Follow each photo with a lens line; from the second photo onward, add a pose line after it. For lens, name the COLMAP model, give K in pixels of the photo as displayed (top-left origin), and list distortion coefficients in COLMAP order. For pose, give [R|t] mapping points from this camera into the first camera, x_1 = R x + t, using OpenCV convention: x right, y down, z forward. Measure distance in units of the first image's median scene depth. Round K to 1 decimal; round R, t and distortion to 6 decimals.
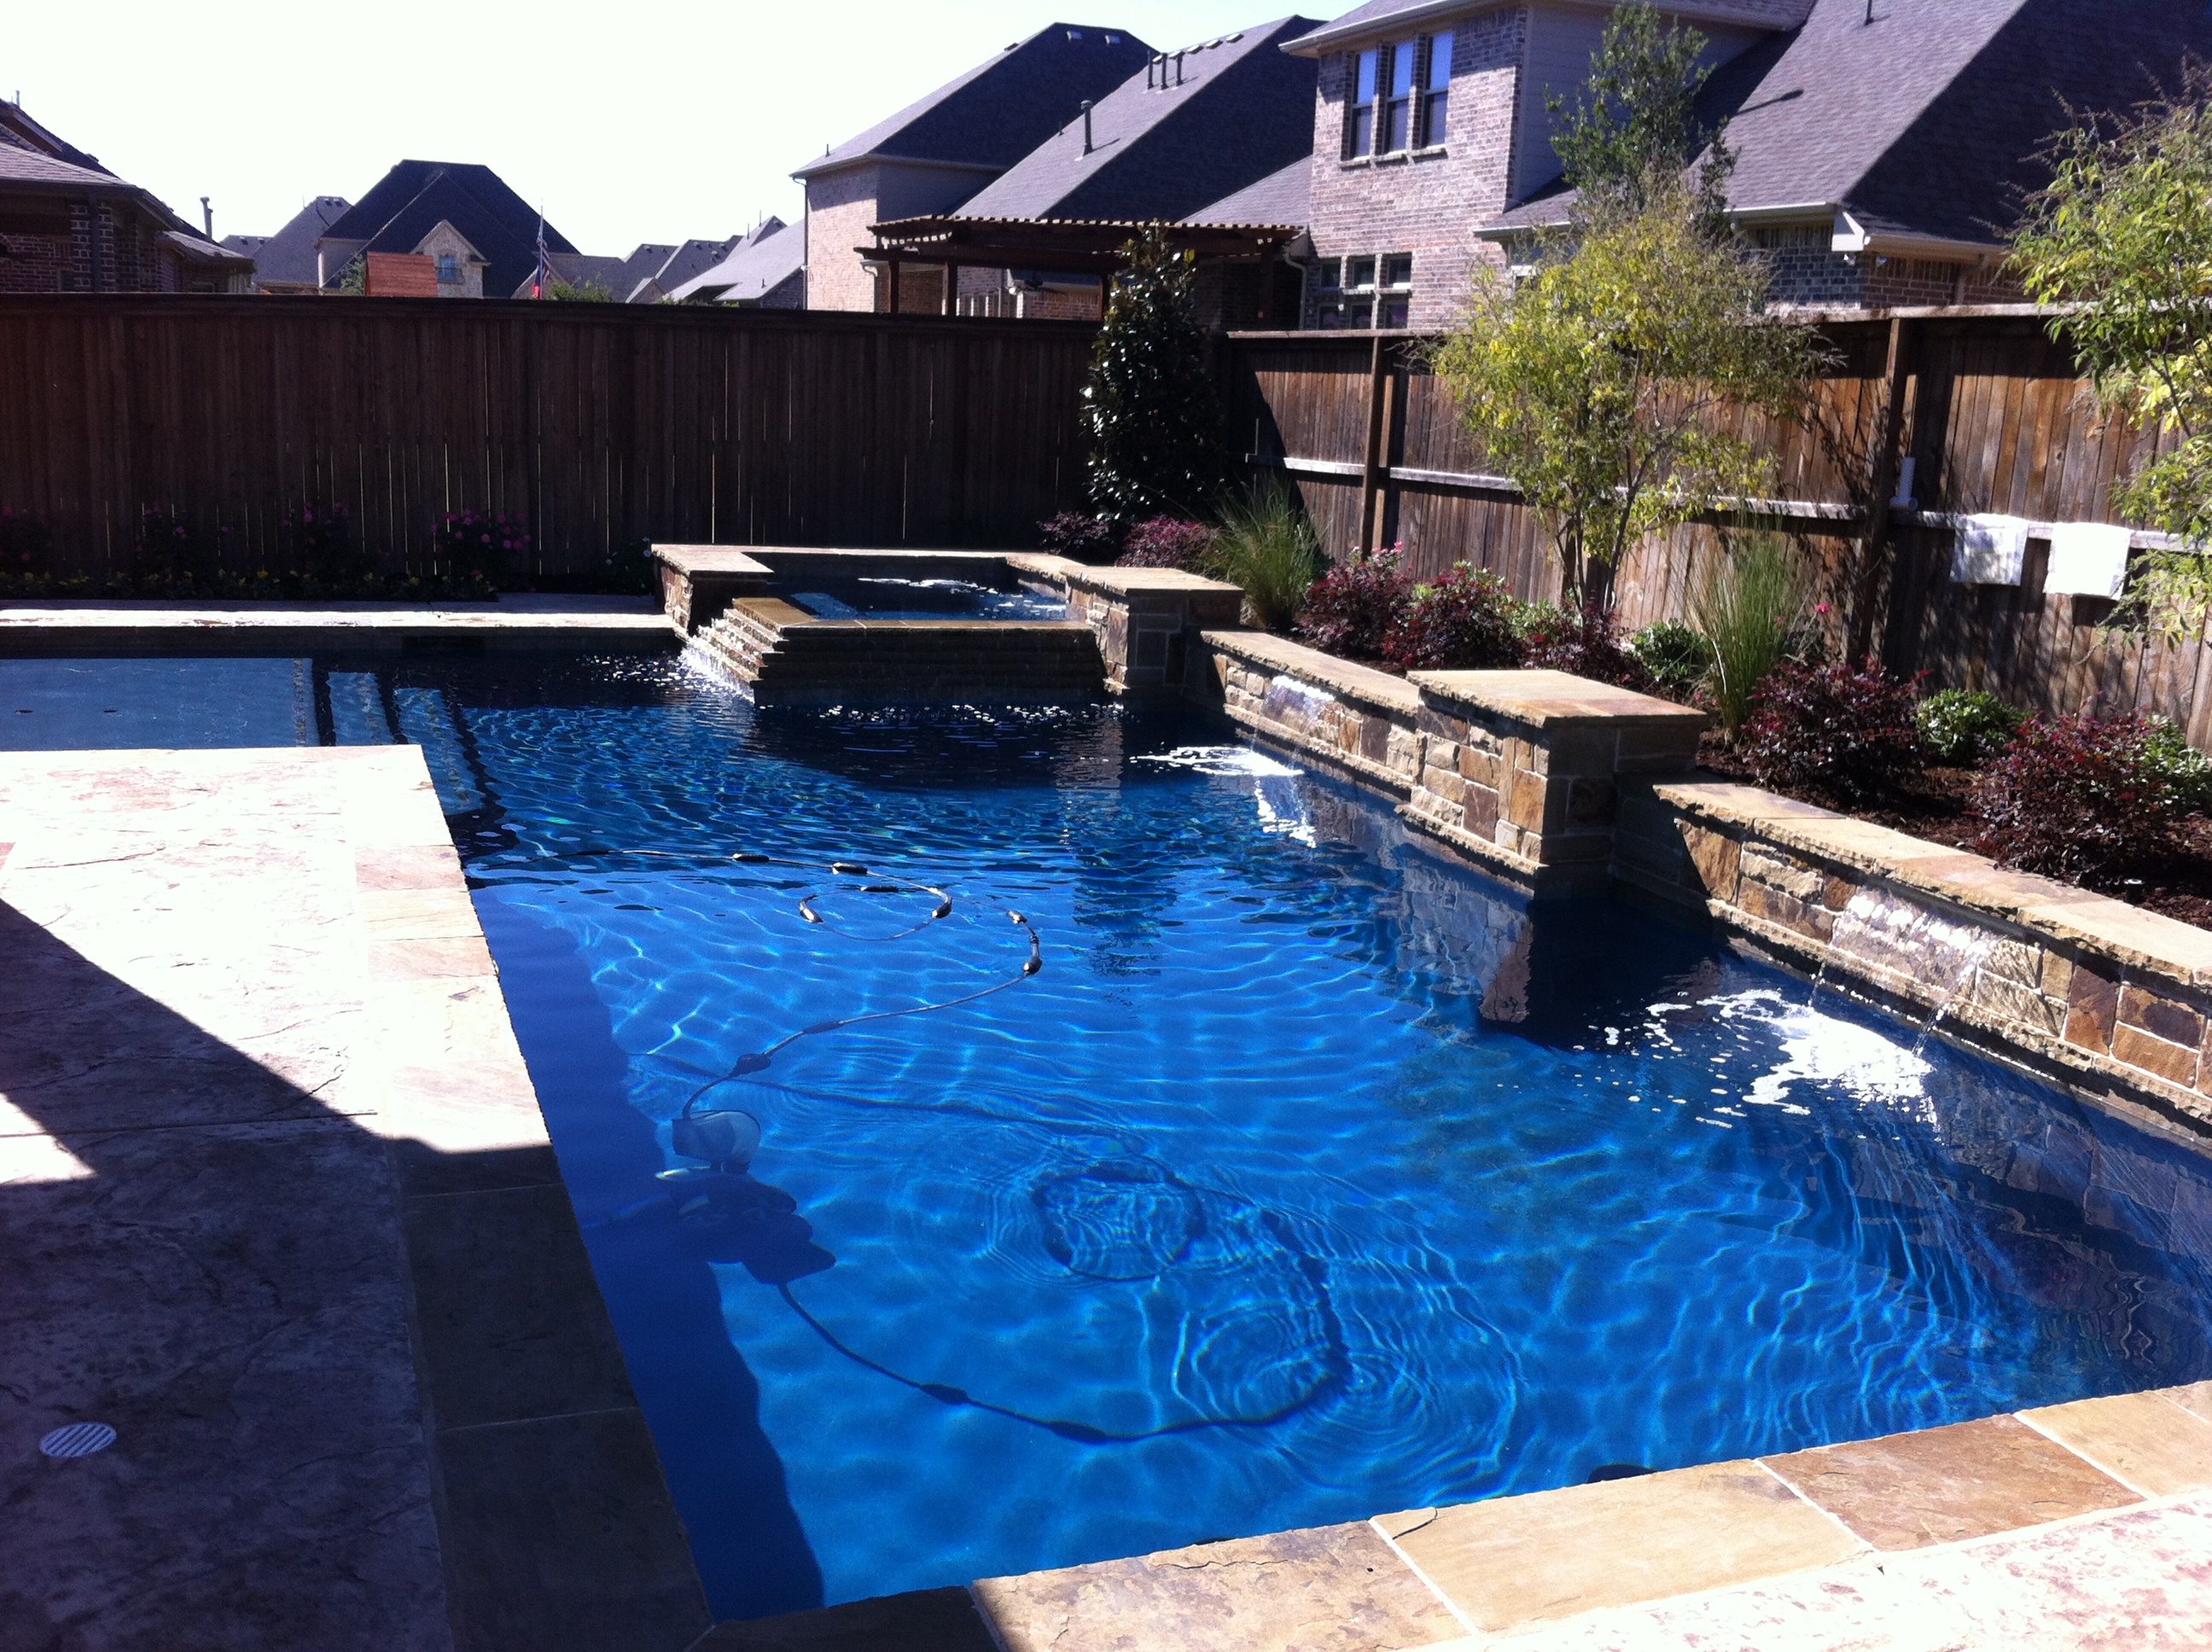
lens RADIAL K [[2067.2, 0, 1102.4], [0, 2067.2, 817.0], [0, 0, 1]] dist [0.110369, -0.348803]
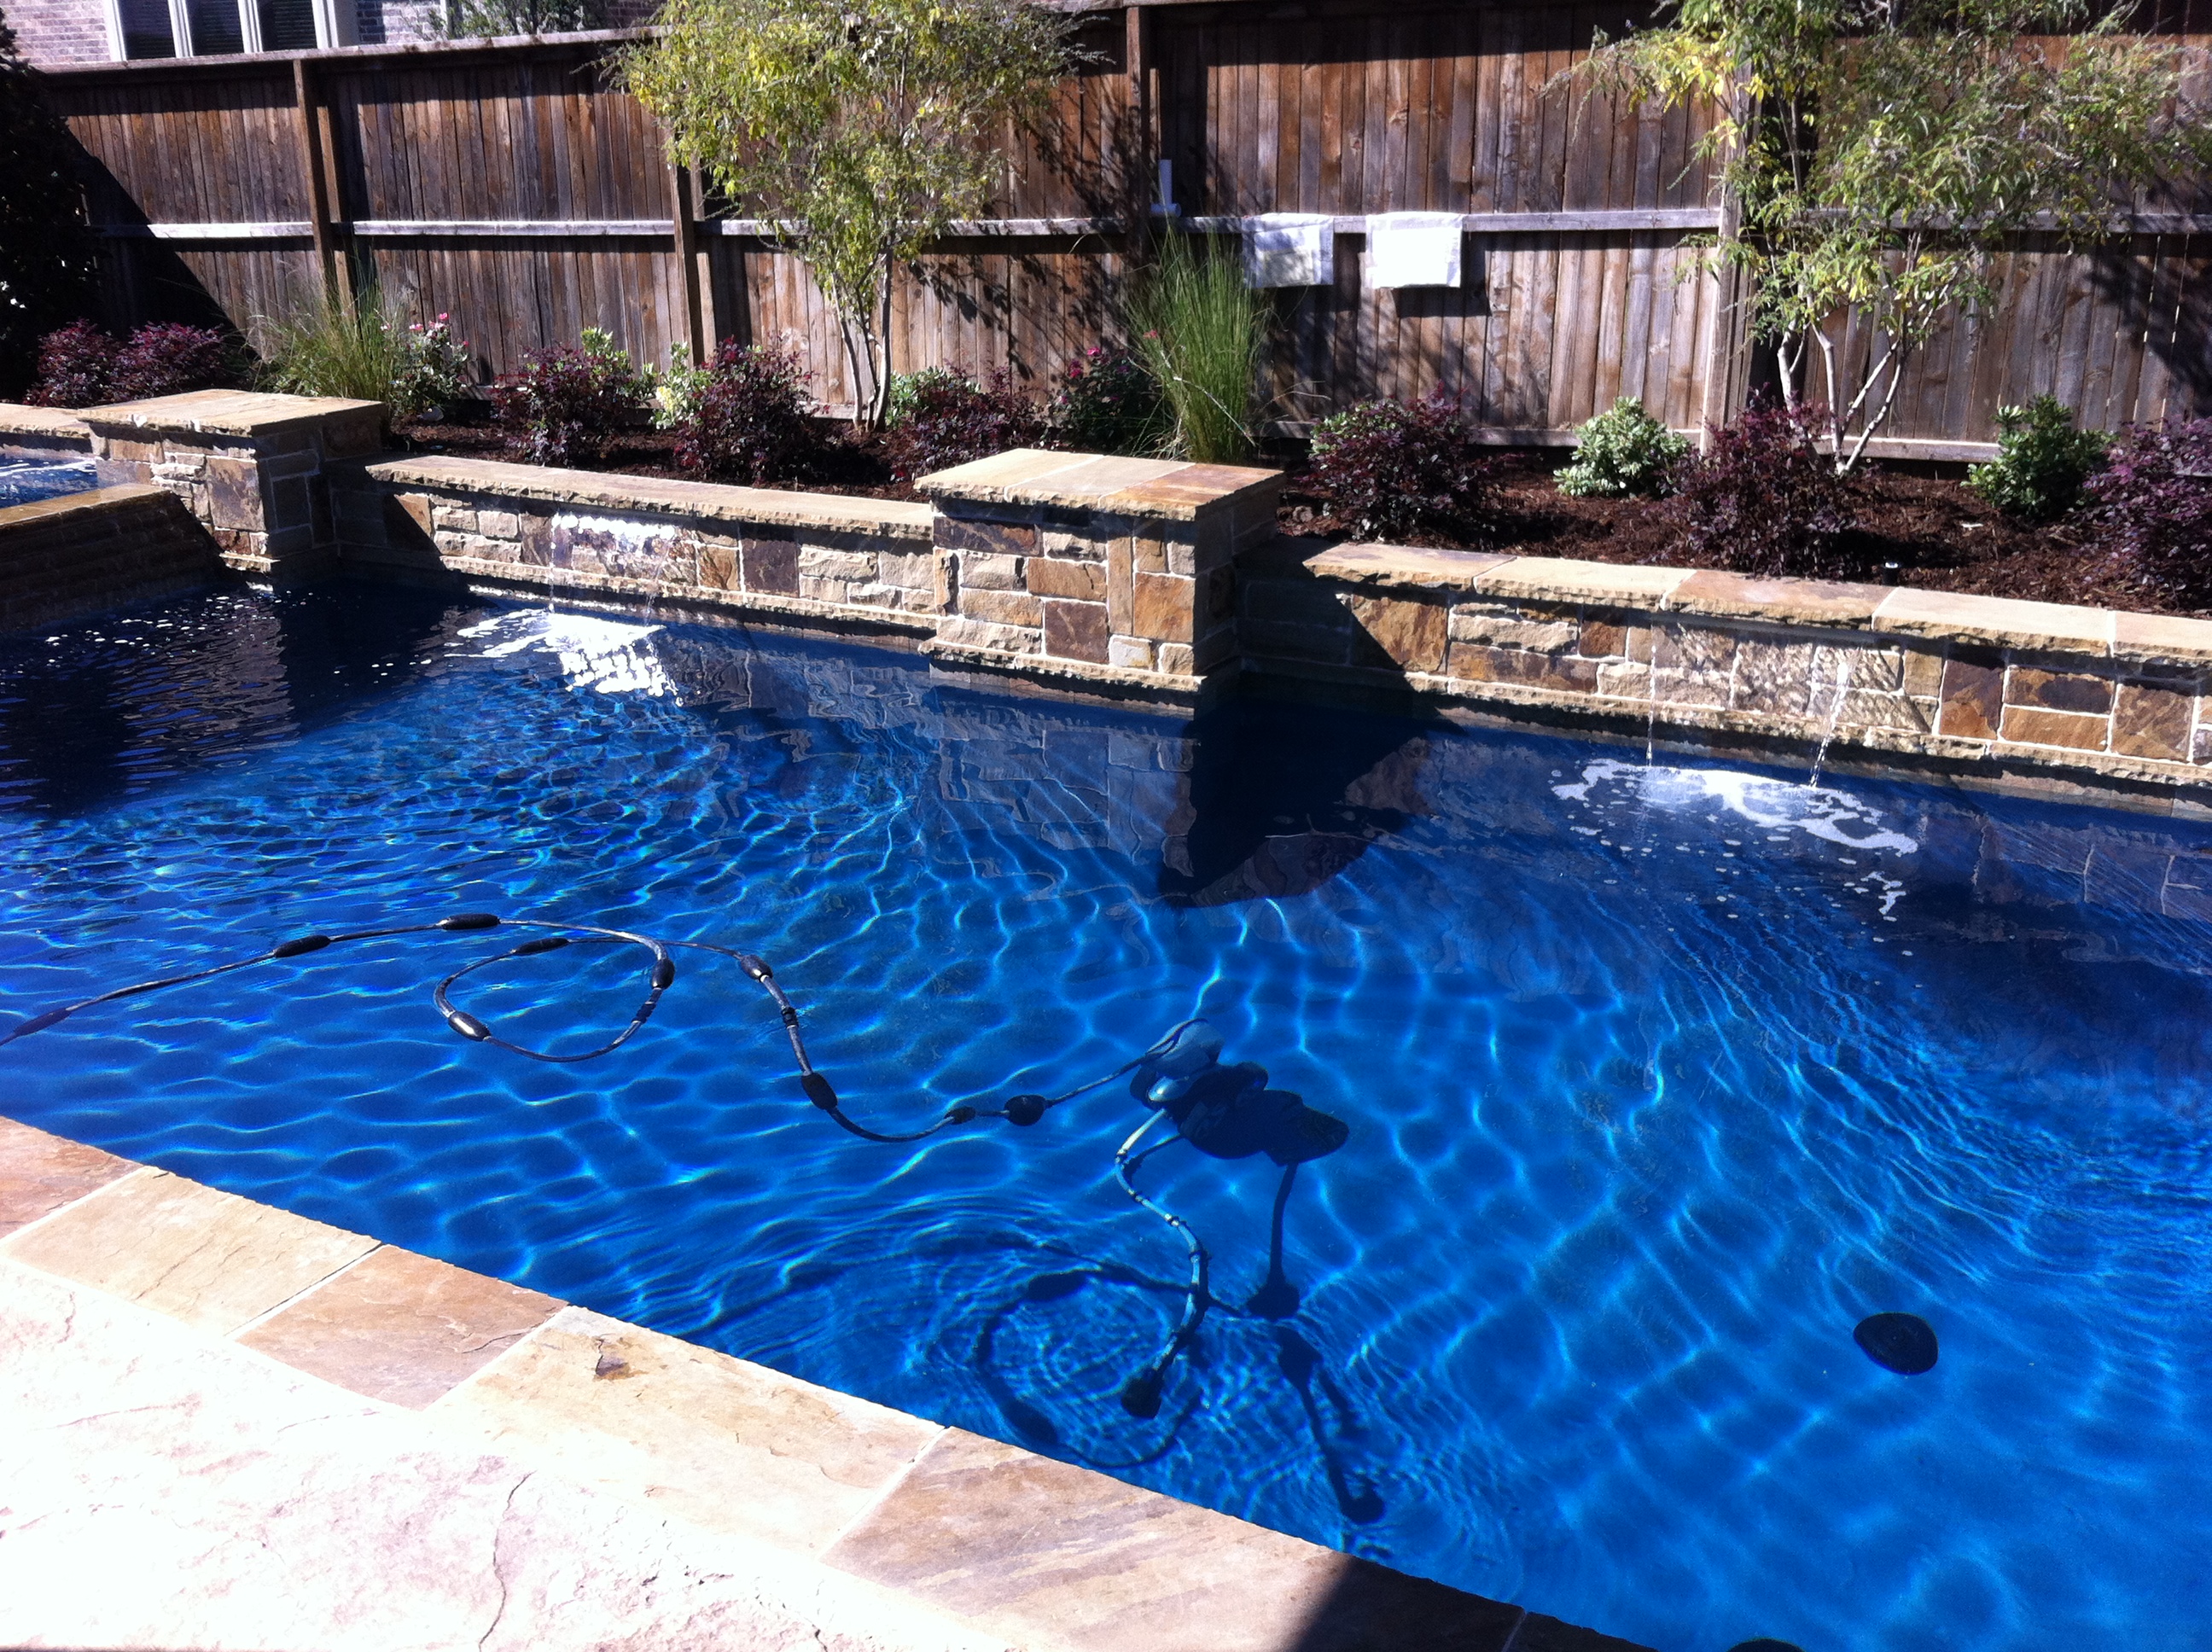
lens RADIAL K [[2067.2, 0, 1102.4], [0, 2067.2, 817.0], [0, 0, 1]] dist [0.110369, -0.348803]
pose [[0.753923, -0.269388, 0.599192, -0.319950], [0.186667, 0.962311, 0.197771, -0.090219], [-0.629886, -0.037254, 0.775794, 0.320767]]
